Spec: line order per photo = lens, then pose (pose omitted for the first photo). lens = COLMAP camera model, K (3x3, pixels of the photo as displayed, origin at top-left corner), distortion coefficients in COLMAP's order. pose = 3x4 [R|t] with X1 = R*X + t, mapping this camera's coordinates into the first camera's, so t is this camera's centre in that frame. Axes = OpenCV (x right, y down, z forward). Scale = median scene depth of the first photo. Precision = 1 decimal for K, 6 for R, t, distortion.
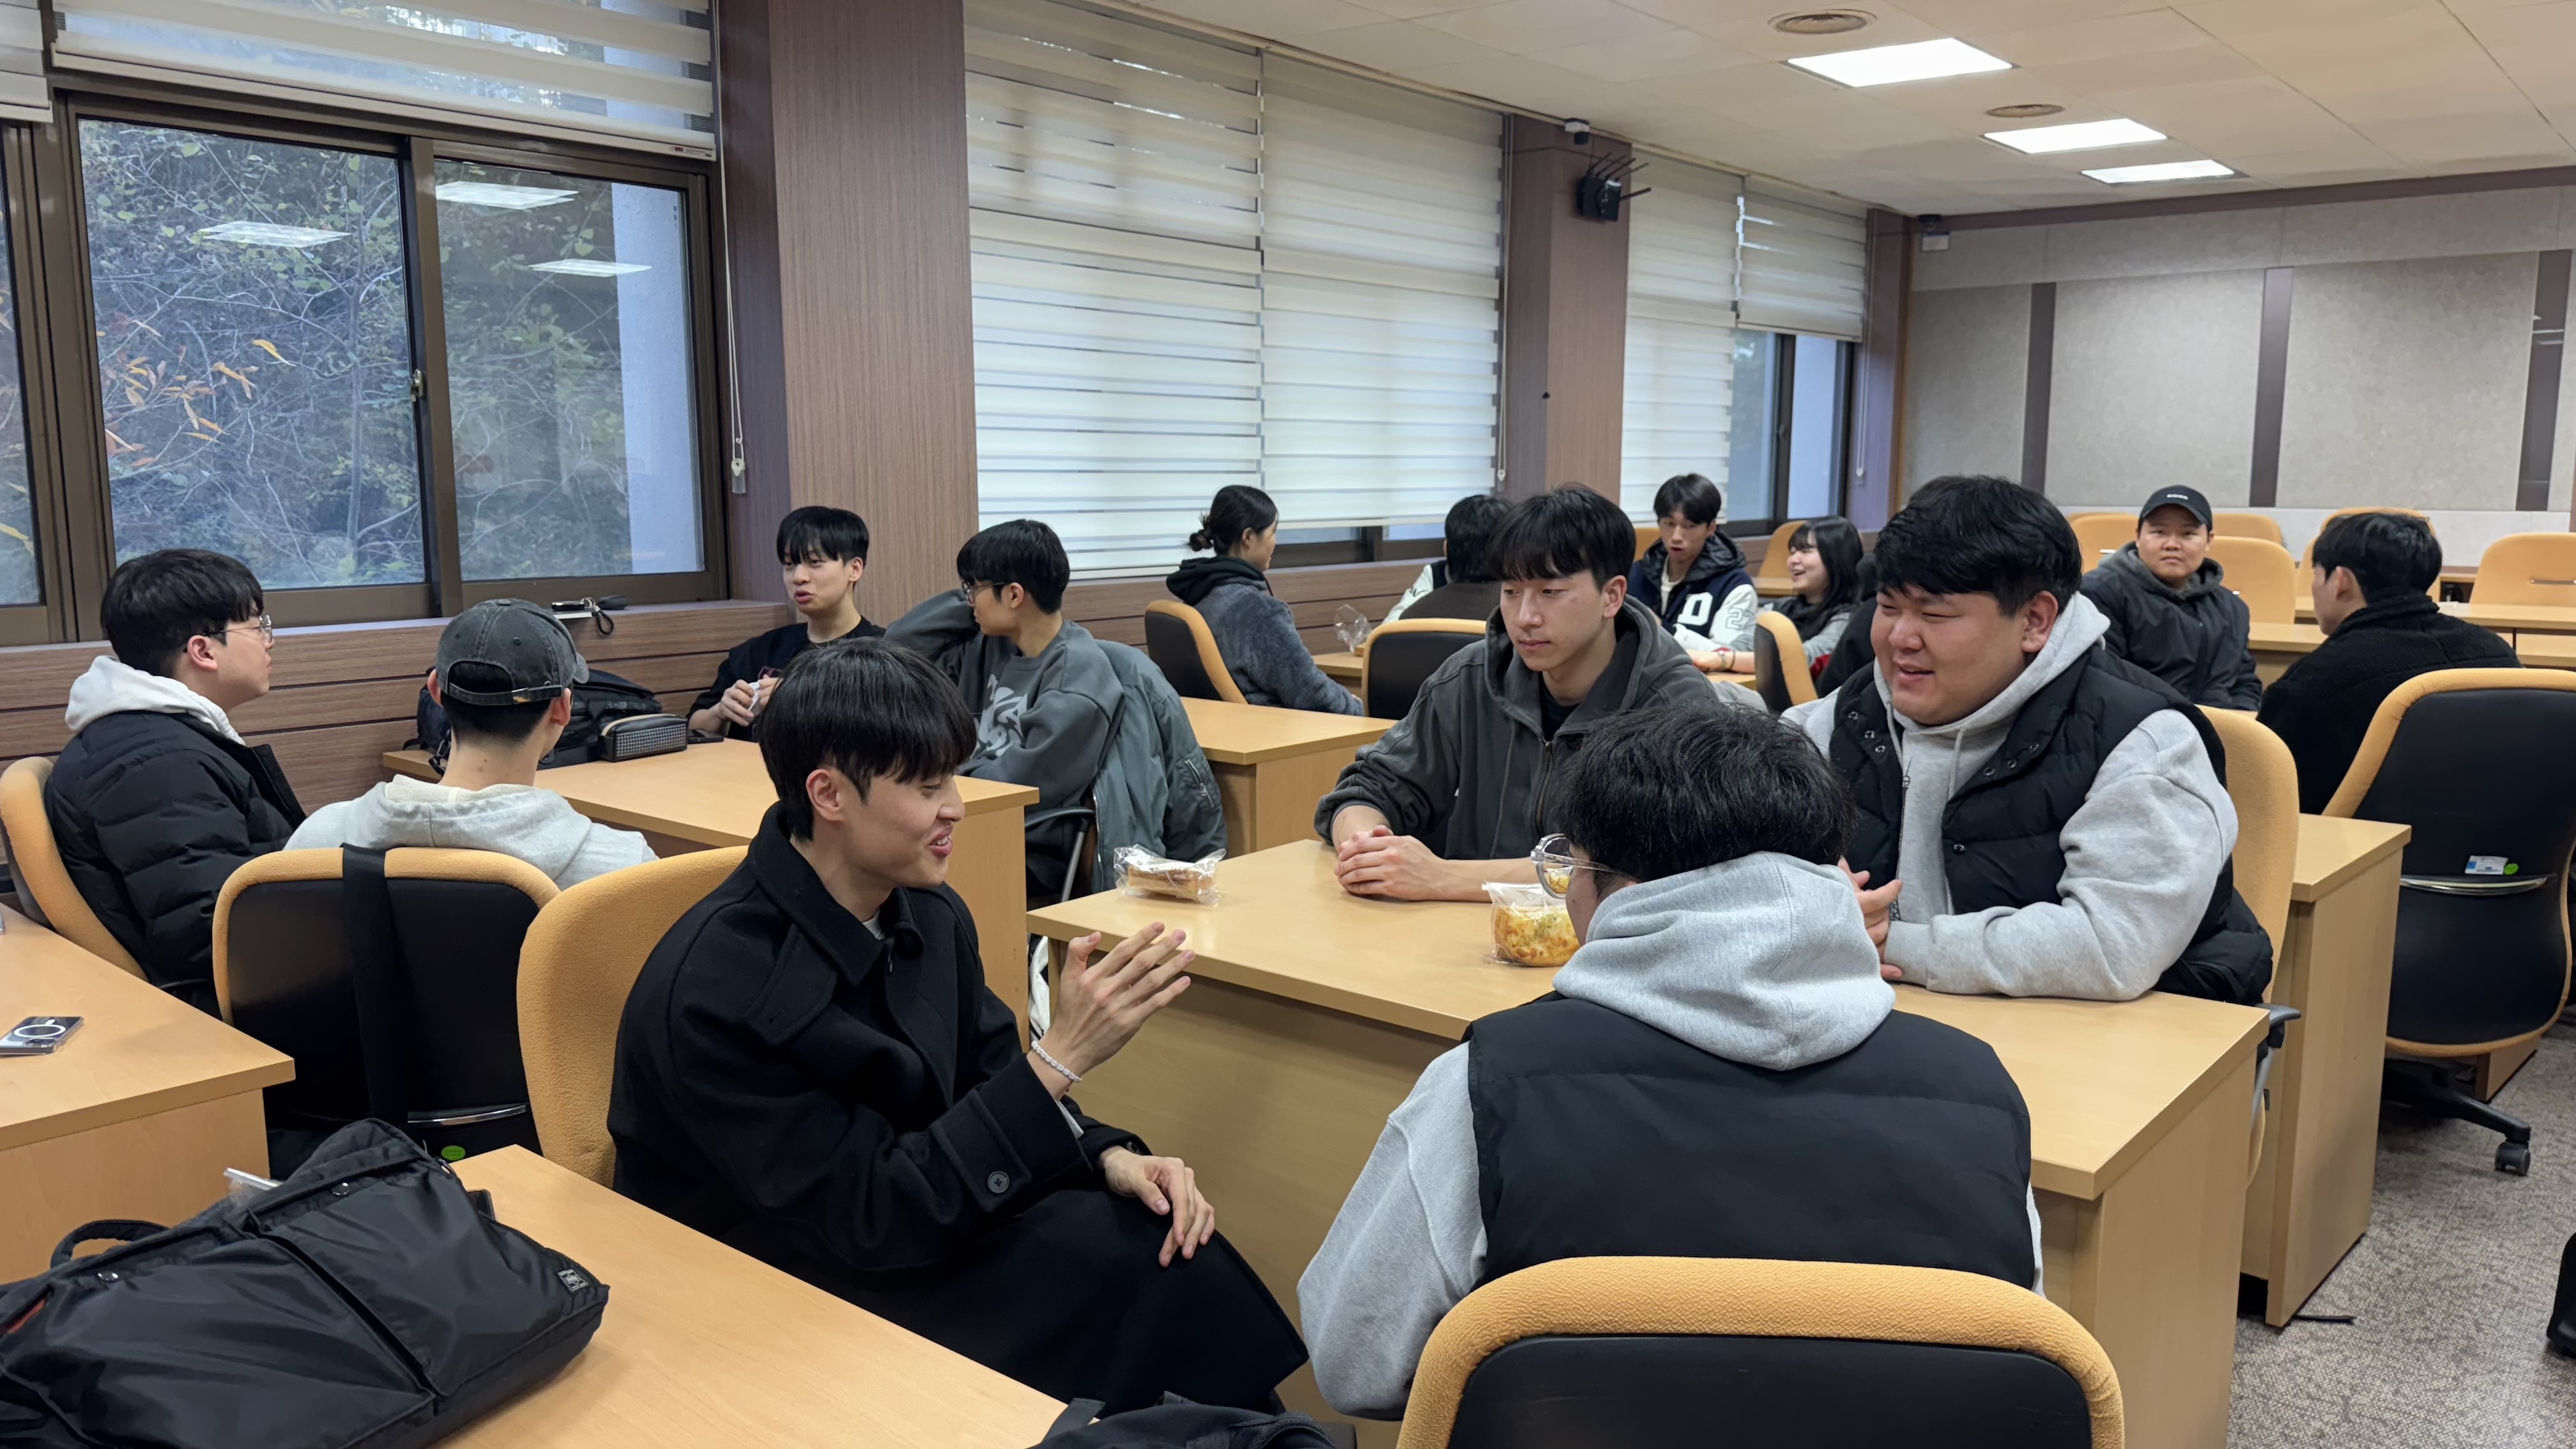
lens RADIAL K [[1755.8, 0, 1284.4], [0, 1755.8, 722.2], [0, 0, 1]] dist [0.009288, -0.000696]
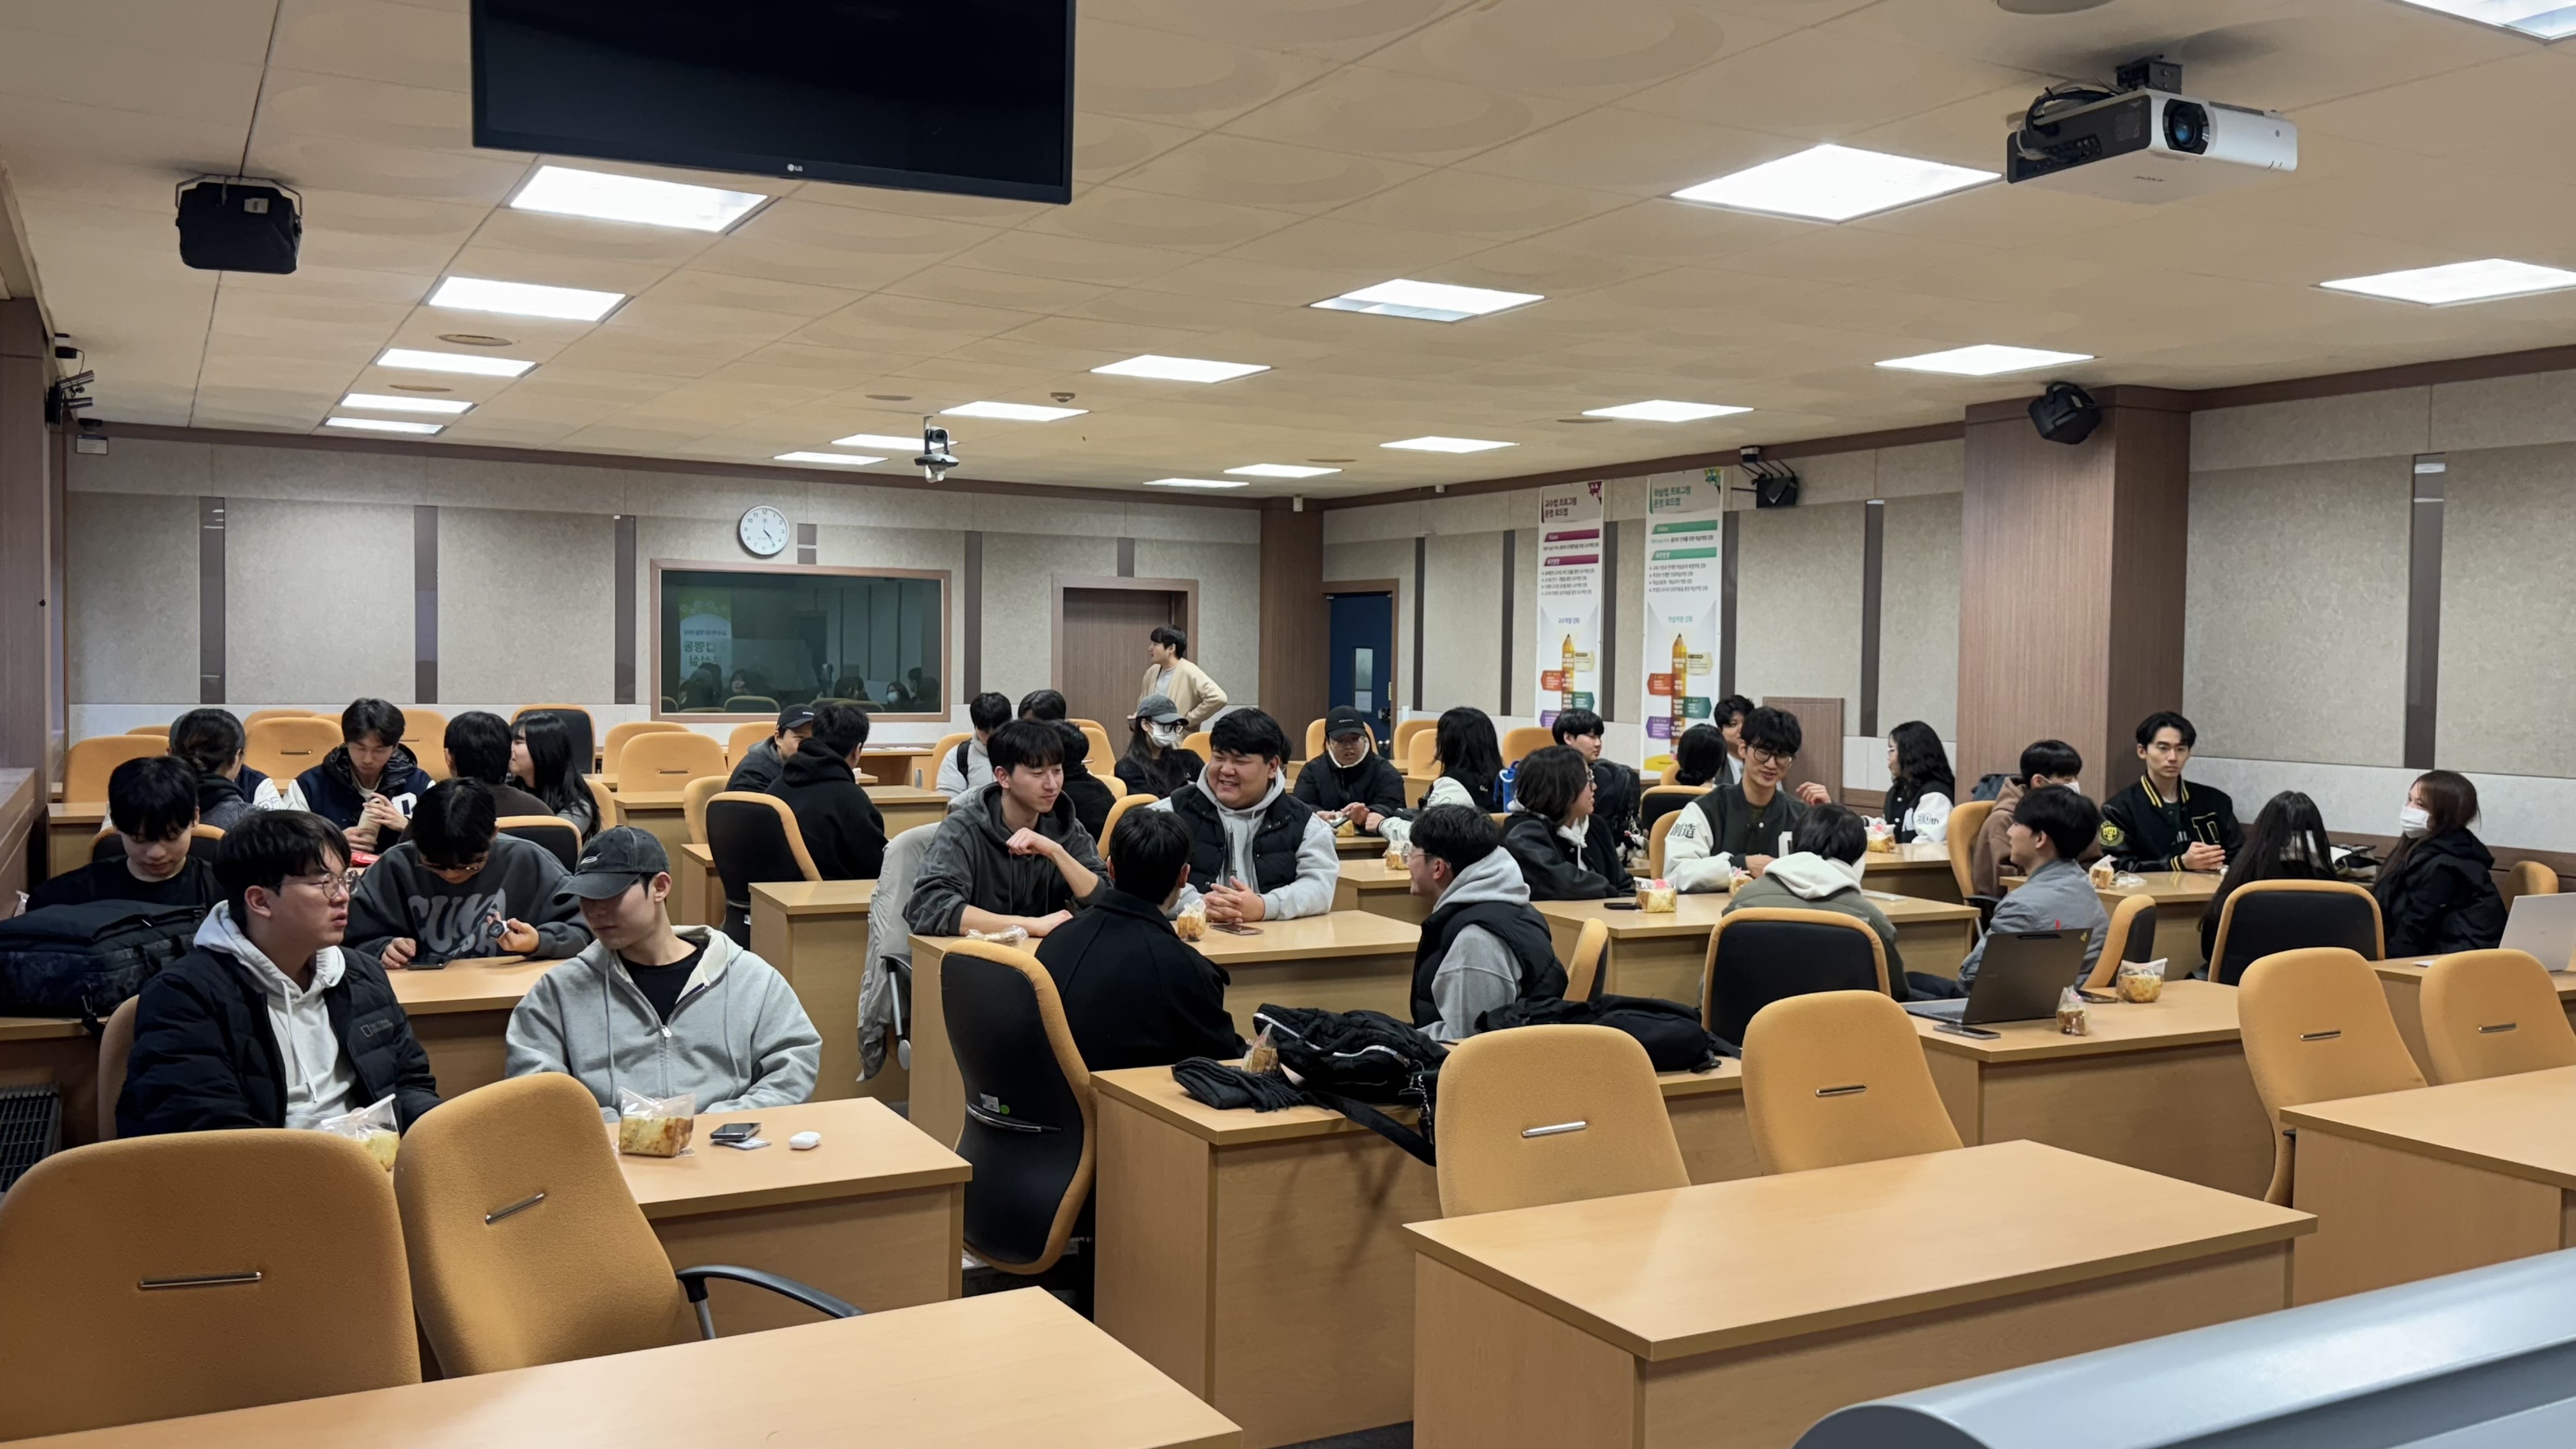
lens RADIAL K [[2051.2, 0, 1284.7], [0, 2051.2, 724.6], [0, 0, 1]] dist [-0.000998, -0.000154]
pose [[0.314740, -0.031532, 0.948654, -0.607801], [0.129471, 0.991533, -0.009998, -0.022137], [-0.940306, 0.125970, 0.316157, 0.030056]]
